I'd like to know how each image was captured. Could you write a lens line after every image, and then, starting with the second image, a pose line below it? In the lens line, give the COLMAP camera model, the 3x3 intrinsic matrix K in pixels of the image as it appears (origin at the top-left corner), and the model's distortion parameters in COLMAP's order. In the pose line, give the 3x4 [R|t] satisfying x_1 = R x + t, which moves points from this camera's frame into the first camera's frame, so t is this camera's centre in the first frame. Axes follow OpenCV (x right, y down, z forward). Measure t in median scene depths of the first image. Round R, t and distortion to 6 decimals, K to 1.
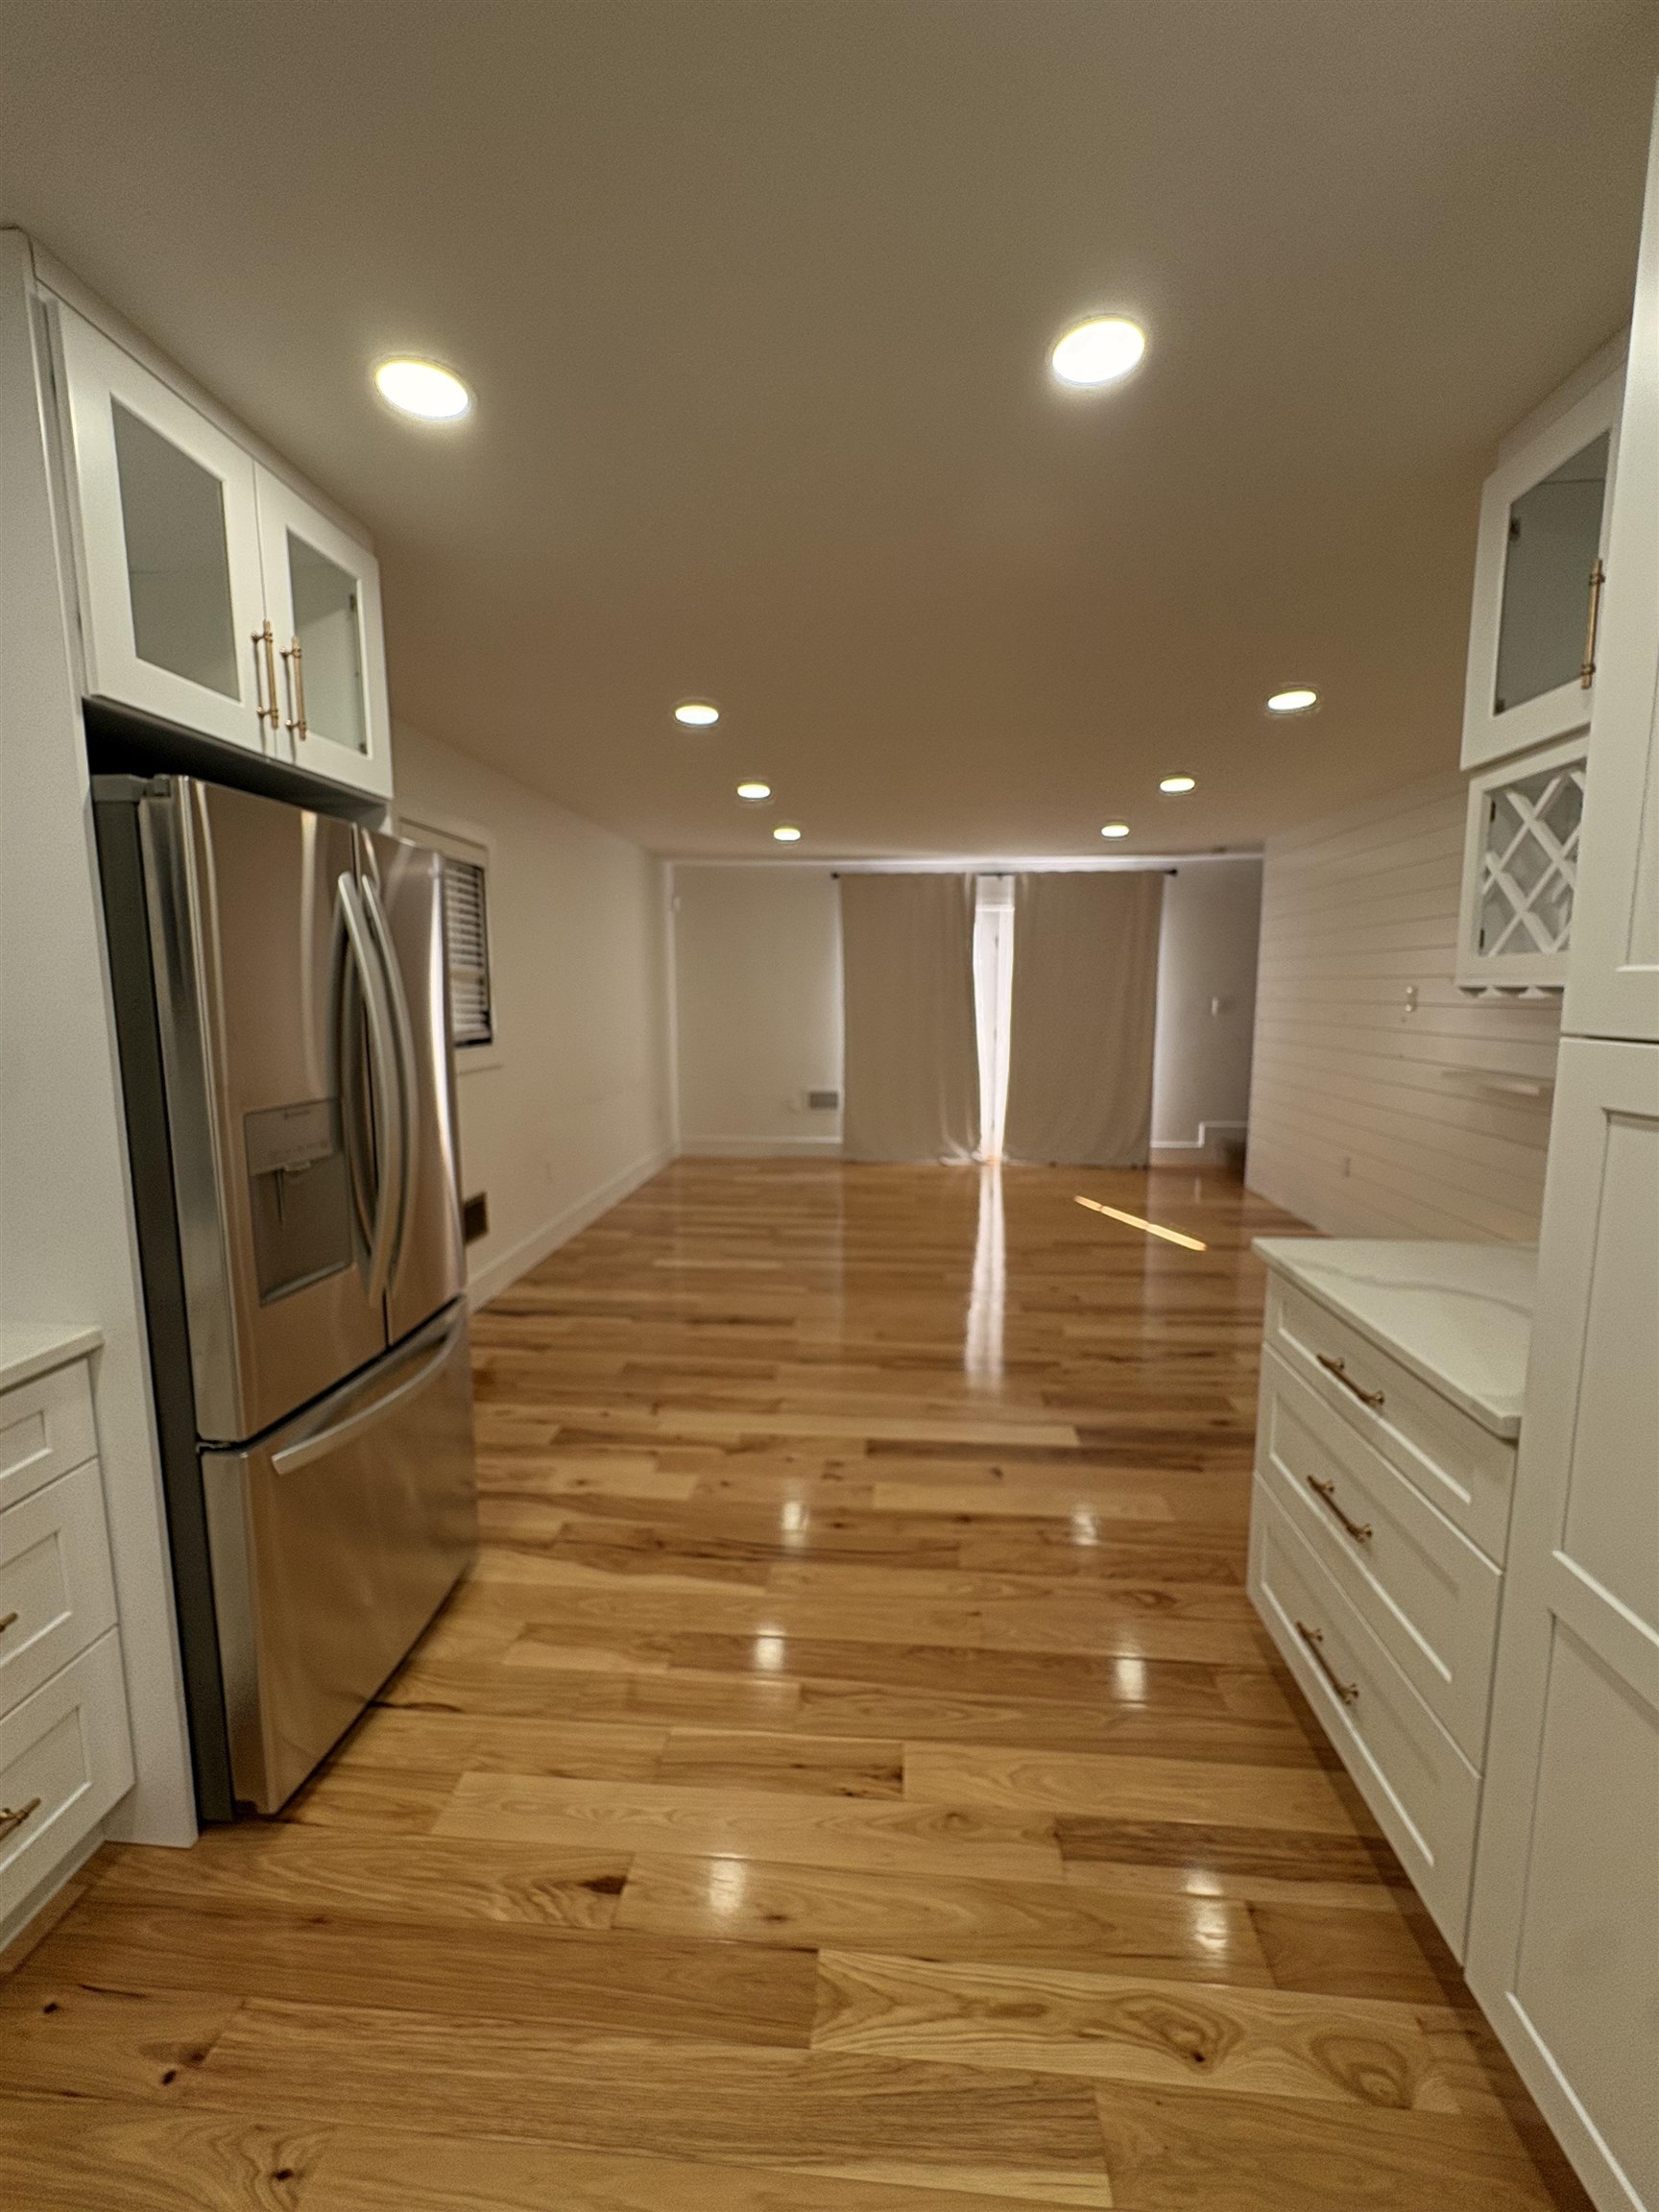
lens RADIAL K [[888.7, 0, 827.9], [0, 888.7, 1103.3], [0, 0, 1]] dist [-0.001251, 0.000161]
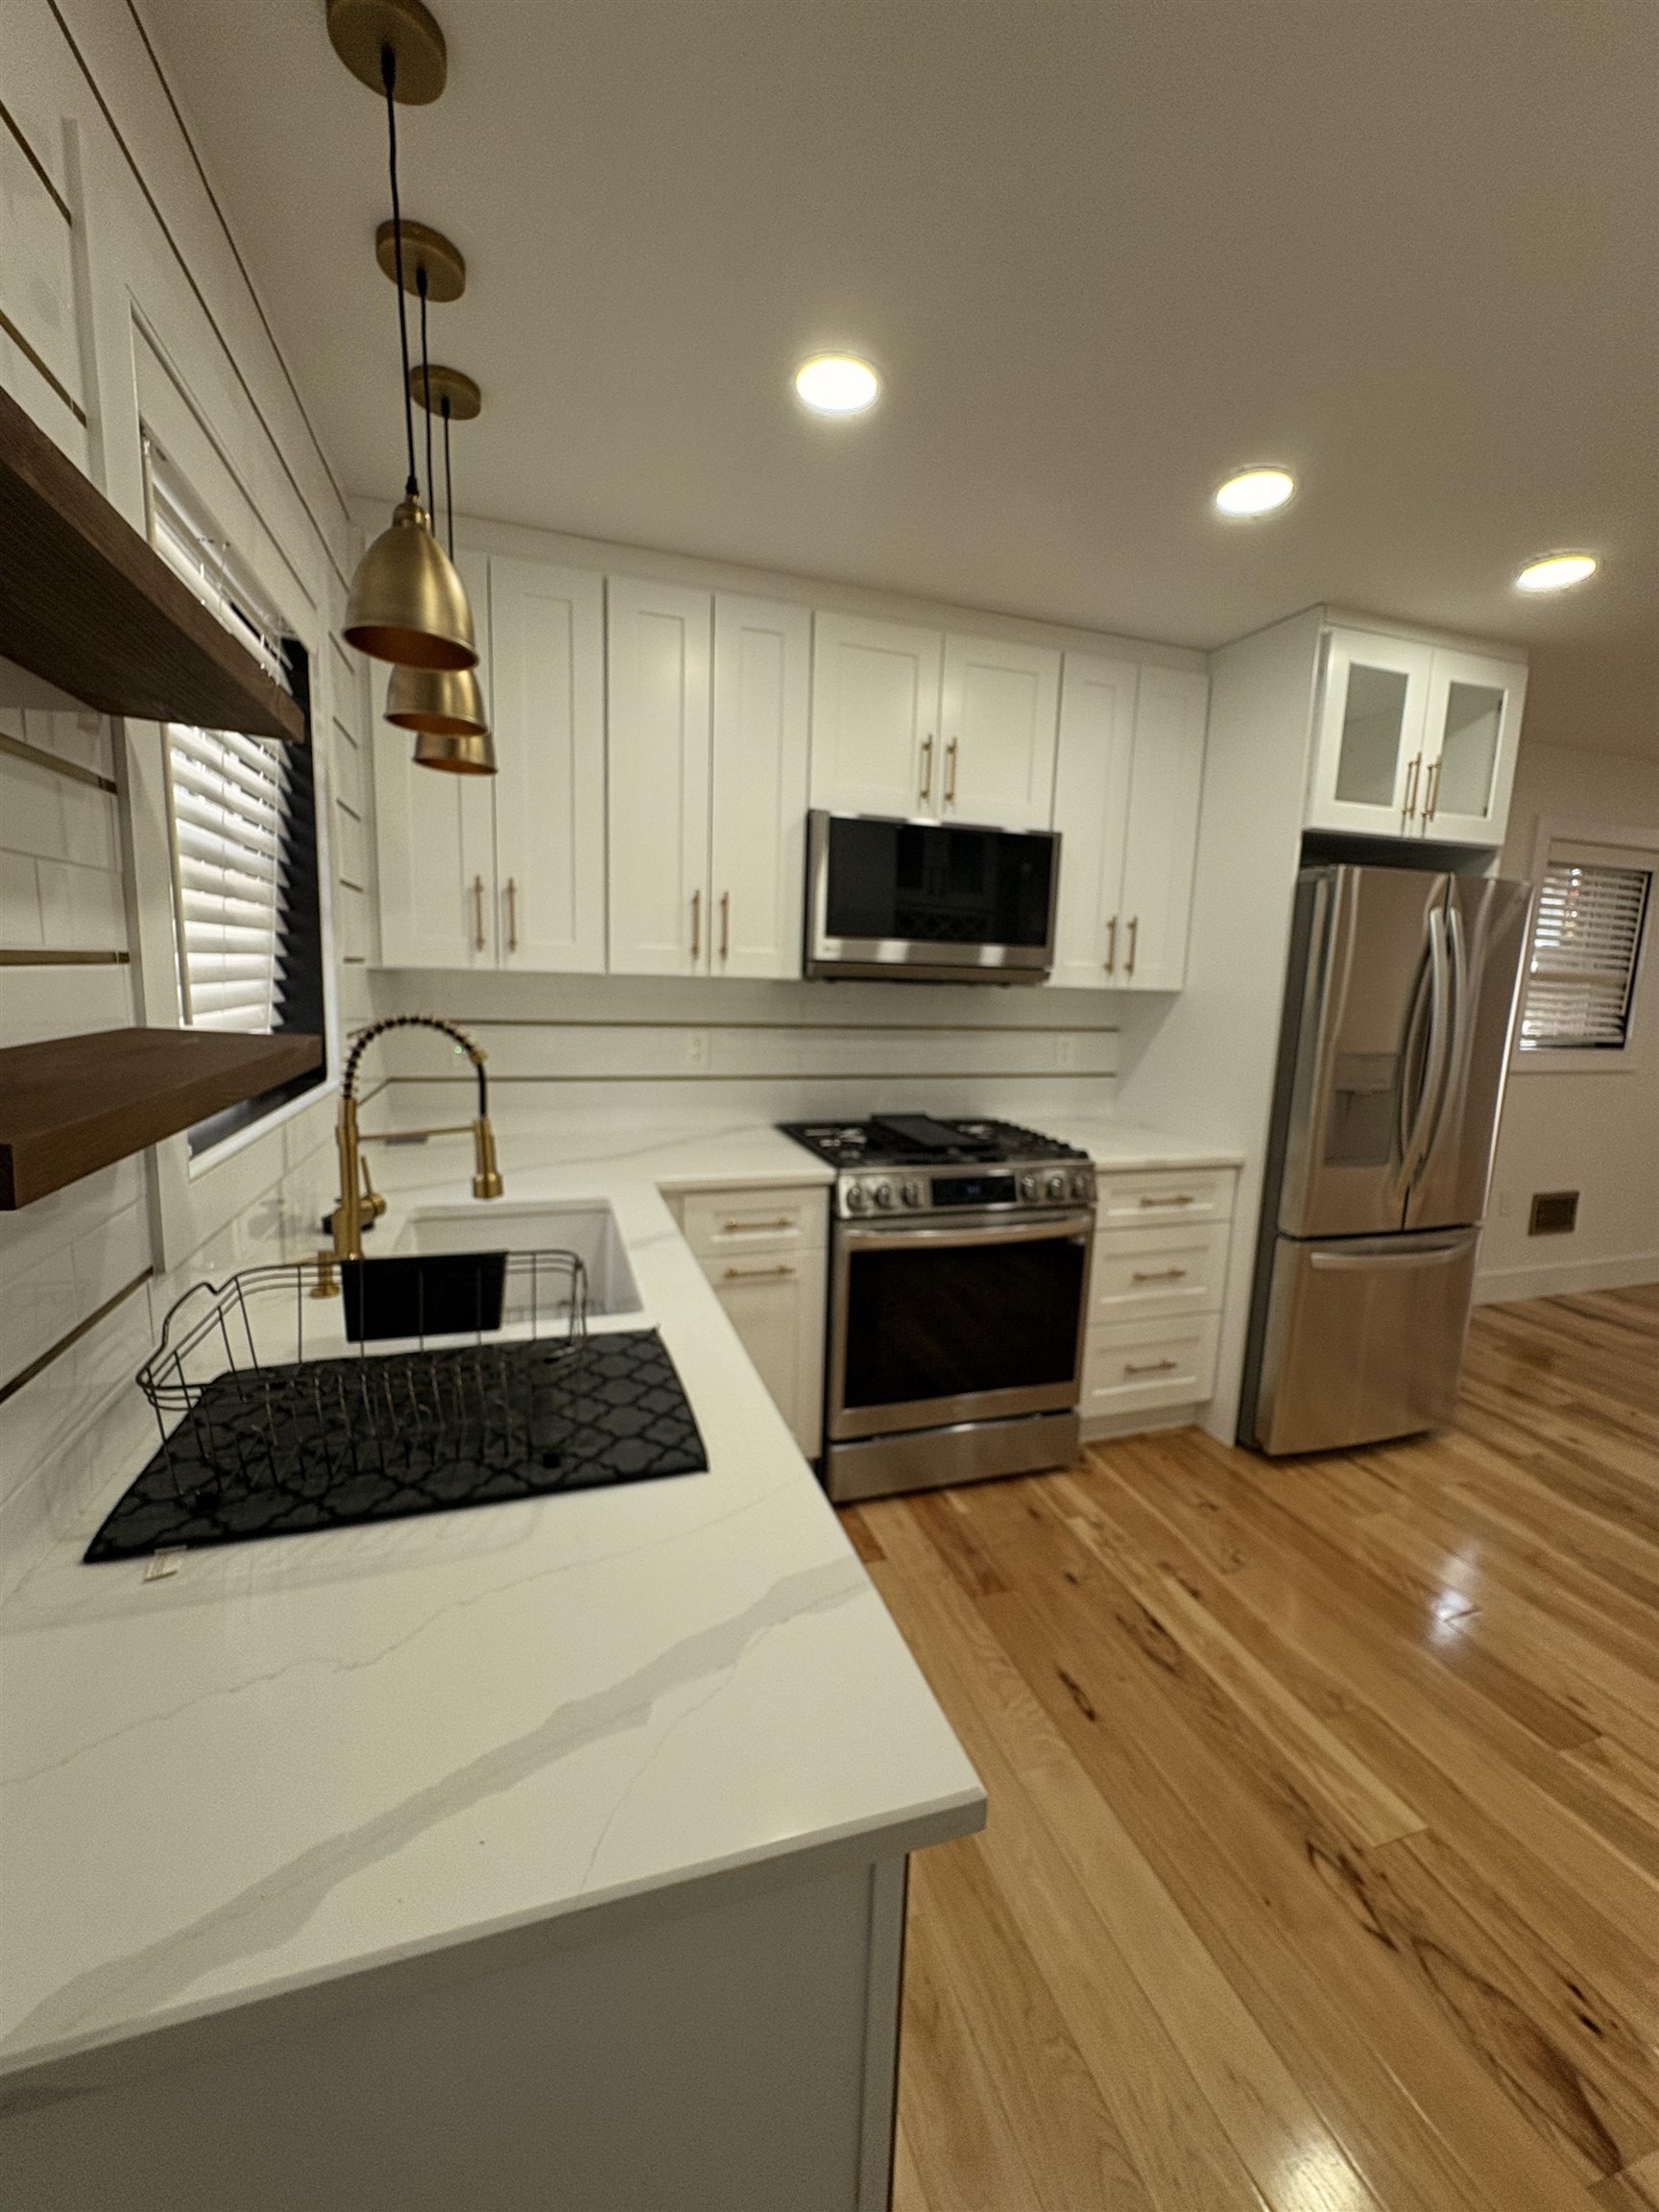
lens RADIAL K [[886.3, 0, 830.5], [0, 886.3, 1105.9], [0, 0, 1]] dist [-0.002032, 0.001221]
pose [[0.389617, 0.153977, -0.908014, 0.346816], [-0.151138, 0.983248, 0.101883, 0.053623], [0.908491, 0.097540, 0.406362, -0.379019]]
